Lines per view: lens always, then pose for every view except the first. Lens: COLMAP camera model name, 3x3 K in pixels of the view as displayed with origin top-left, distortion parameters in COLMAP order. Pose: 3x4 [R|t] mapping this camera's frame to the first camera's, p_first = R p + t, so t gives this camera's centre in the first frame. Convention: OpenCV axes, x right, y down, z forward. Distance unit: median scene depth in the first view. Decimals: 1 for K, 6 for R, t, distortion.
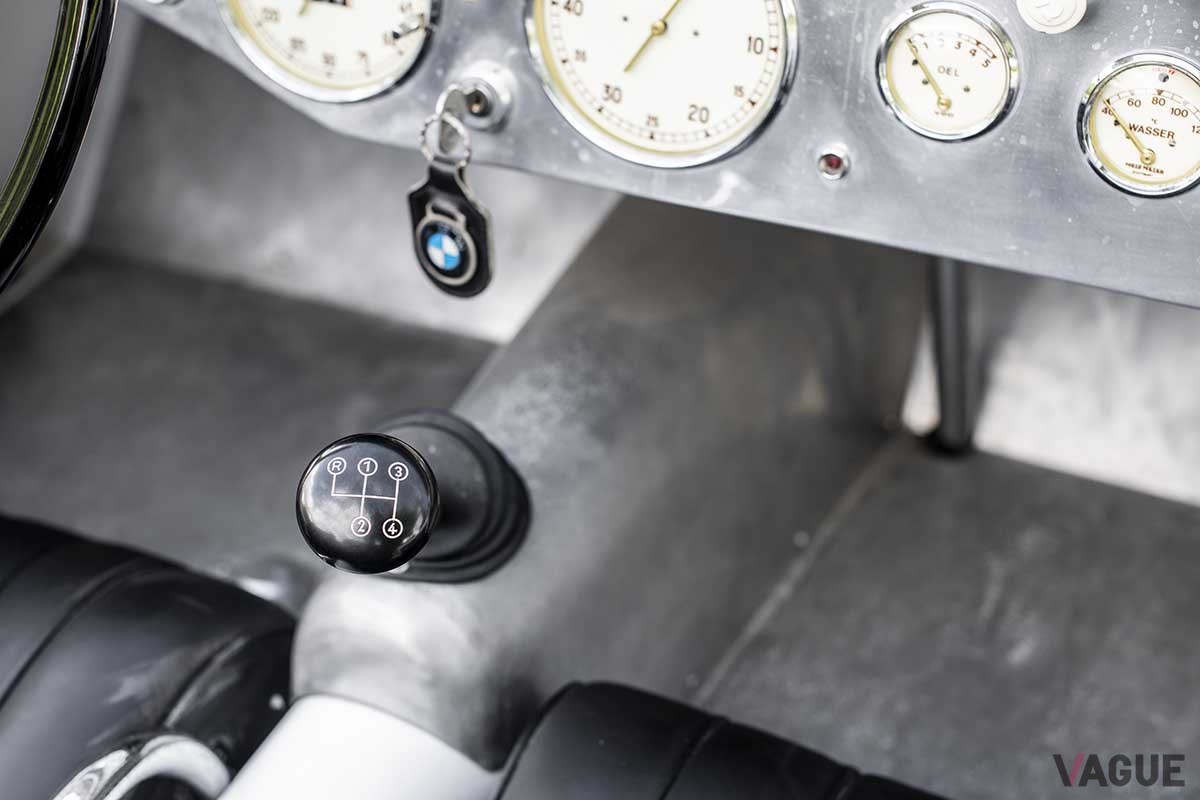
lens RADIAL K [[1814.2, 0, 600.0], [0, 1814.2, 400.0], [0, 0, 1]] dist [-0.199103, 0.093738]
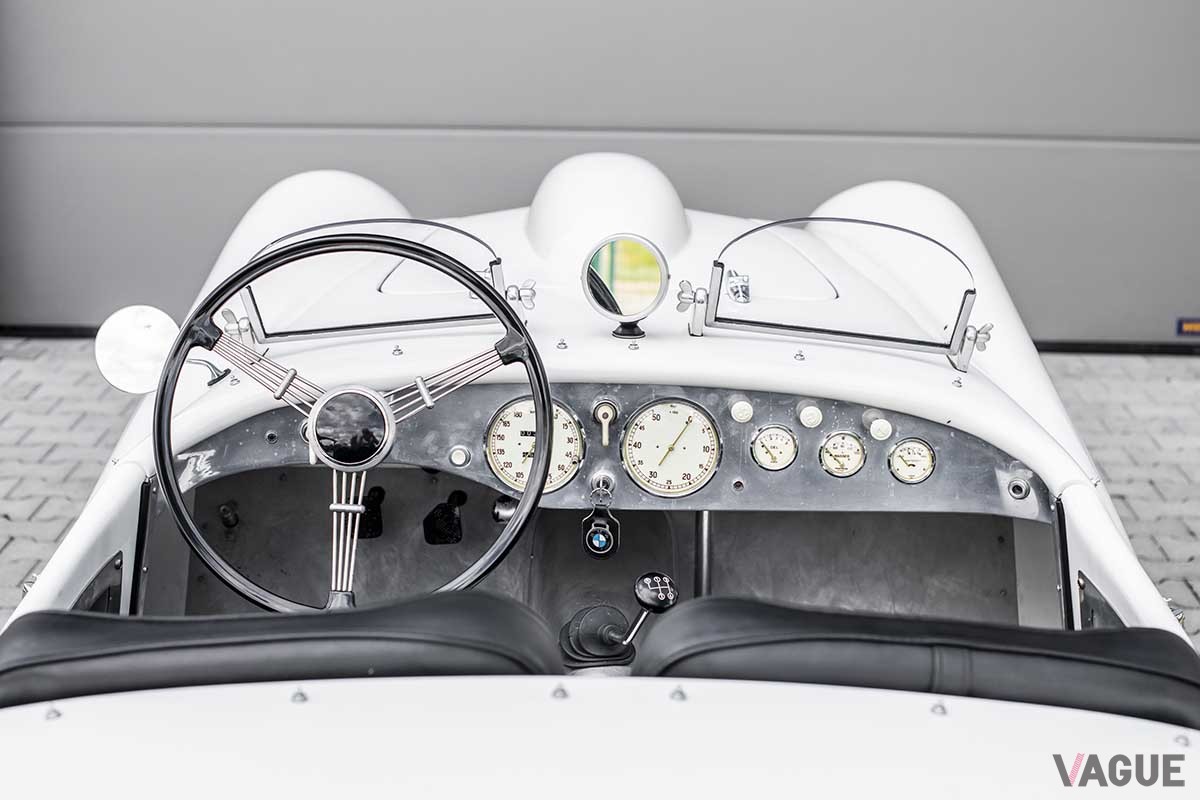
lens RADIAL K [[1814.2, 0, 600.0], [0, 1814.2, 400.0], [0, 0, 1]] dist [-0.199103, 0.093738]
pose [[0.920057, -0.089291, 0.381475, -1.143837], [0.205145, 0.939329, -0.274911, 0.483020], [-0.333783, 0.331191, 0.882554, -1.509559]]
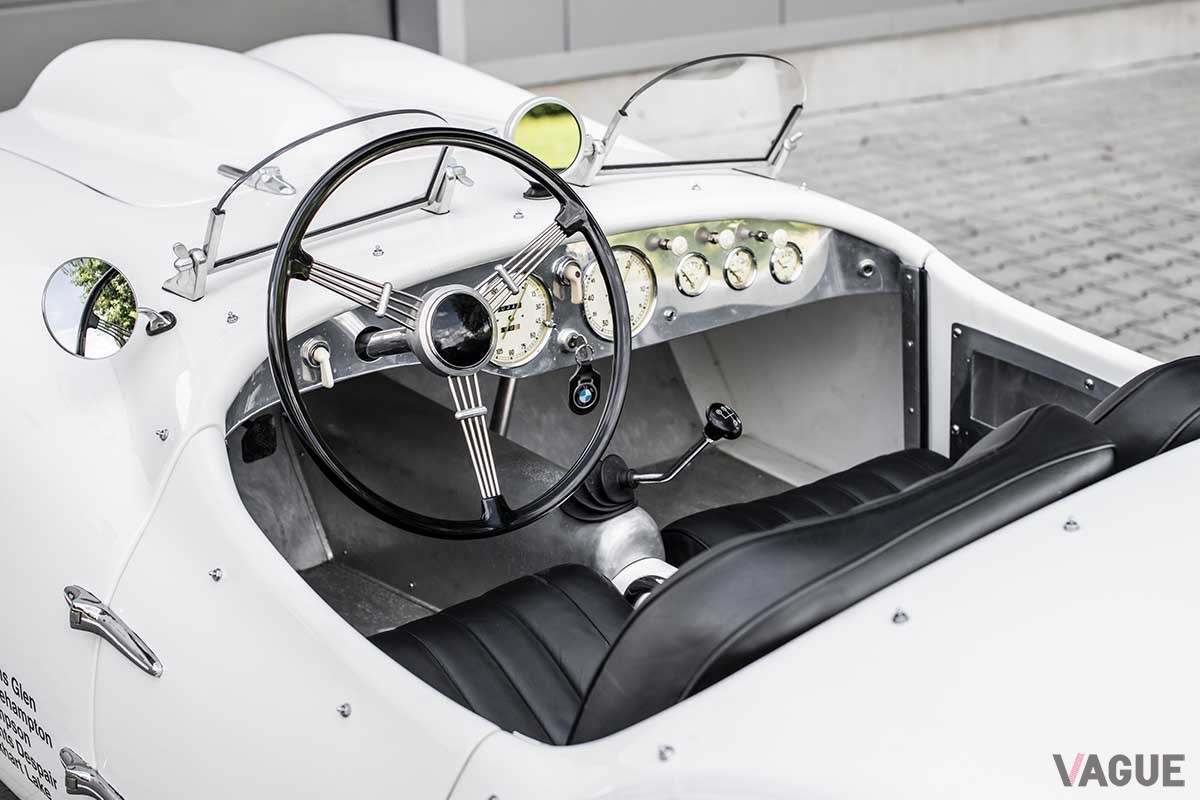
lens RADIAL K [[1814.2, 0, 600.0], [0, 1814.2, 400.0], [0, 0, 1]] dist [-0.199103, 0.093738]
pose [[0.465508, -0.304454, 0.831030, -2.489677], [0.492040, 0.869513, 0.042934, -0.193235], [-0.735663, 0.388914, 0.554569, -0.573078]]
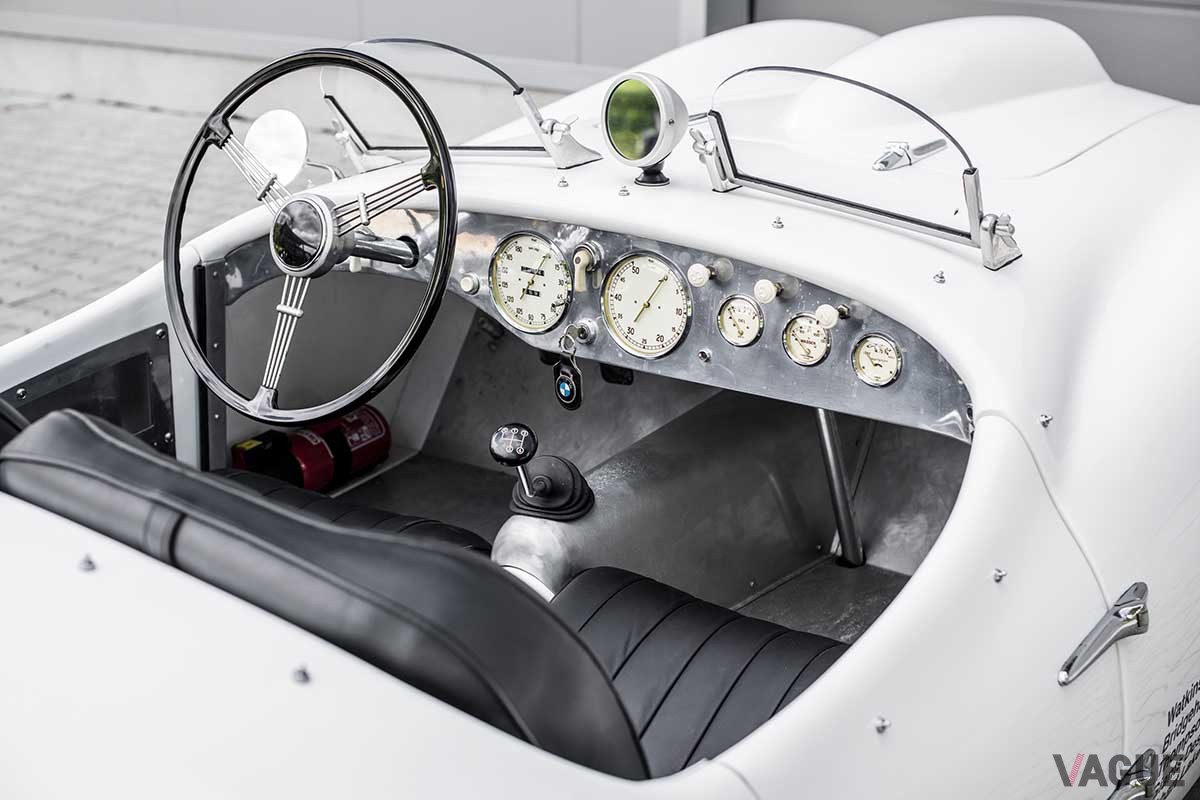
lens RADIAL K [[1814.2, 0, 600.0], [0, 1814.2, 400.0], [0, 0, 1]] dist [-0.199103, 0.093738]
pose [[0.980472, 0.059543, -0.187429, 0.469369], [-0.103457, 0.966693, -0.234099, 0.557691], [0.167247, 0.248918, 0.953975, -1.522572]]
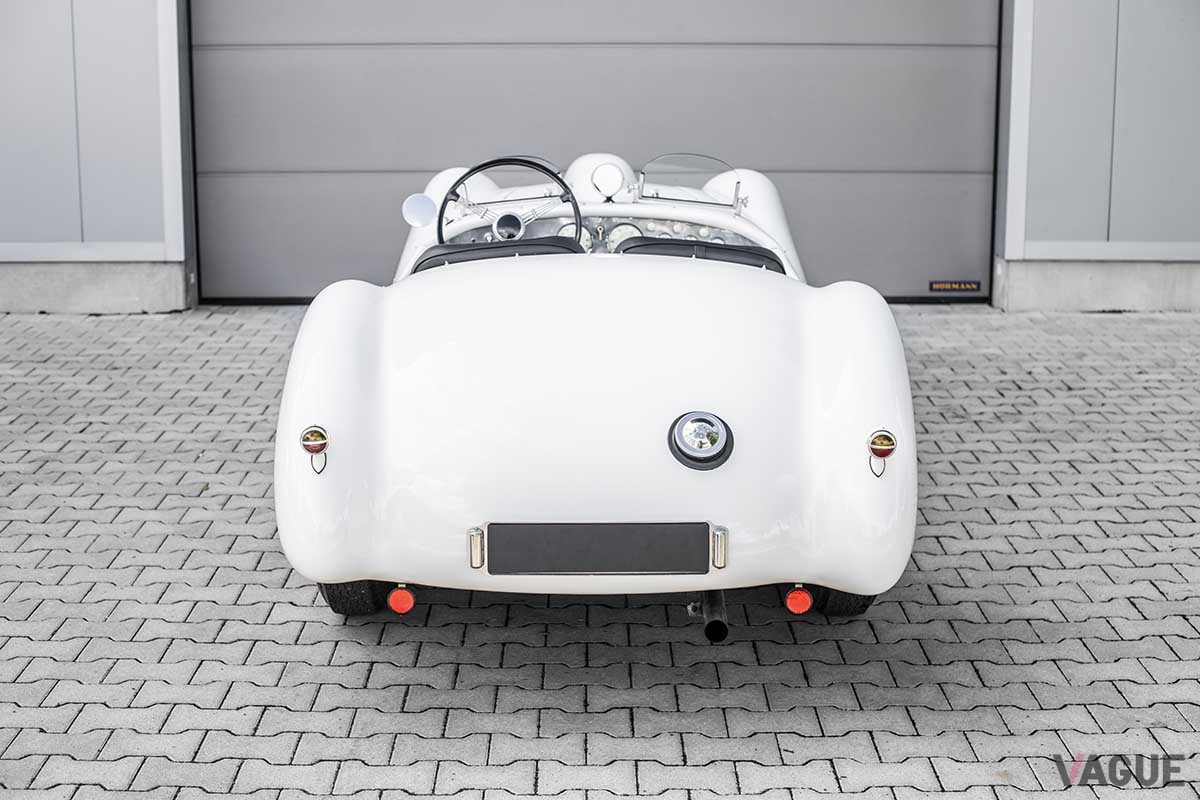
lens RADIAL K [[1814.2, 0, 600.0], [0, 1814.2, 400.0], [0, 0, 1]] dist [-0.199103, 0.093738]
pose [[0.903435, -0.082938, 0.420627, -3.214824], [0.238521, 0.912487, -0.332379, 2.802880], [-0.356250, 0.400611, 0.844155, -4.954416]]
